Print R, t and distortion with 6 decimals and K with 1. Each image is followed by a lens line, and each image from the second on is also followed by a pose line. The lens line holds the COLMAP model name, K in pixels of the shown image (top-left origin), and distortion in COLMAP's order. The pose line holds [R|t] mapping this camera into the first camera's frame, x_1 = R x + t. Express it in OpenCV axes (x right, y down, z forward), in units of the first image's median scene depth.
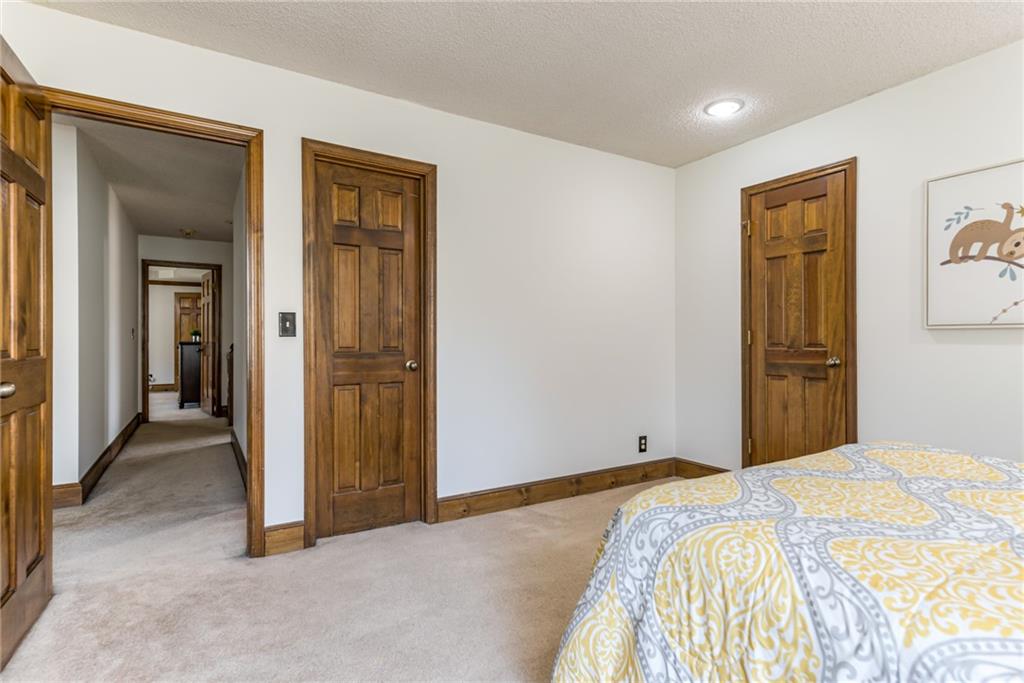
lens RADIAL K [[518.9, 0, 512.5], [0, 518.9, 338.3], [0, 0, 1]] dist [-0.004050, -0.001751]
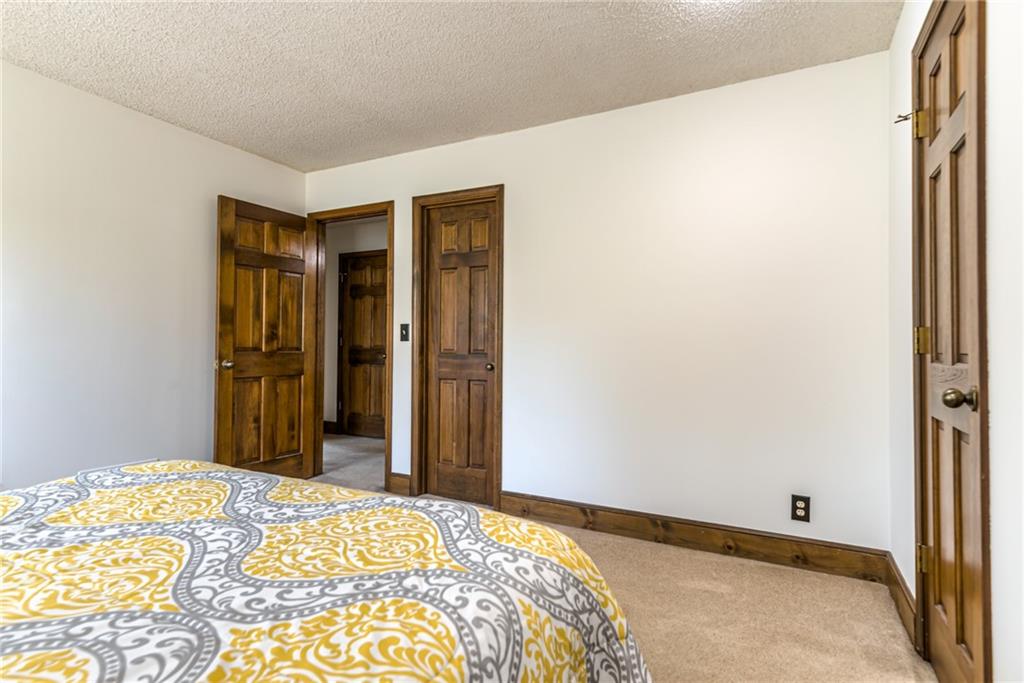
lens RADIAL K [[518.9, 0, 517.3], [0, 518.9, 339.6], [0, 0, 1]] dist [-0.004050, -0.001751]
pose [[0.510769, -0.005845, -0.859698, 0.841405], [-0.007047, 0.999915, -0.010985, 0.005545], [0.859689, 0.011669, 0.510684, 0.492158]]
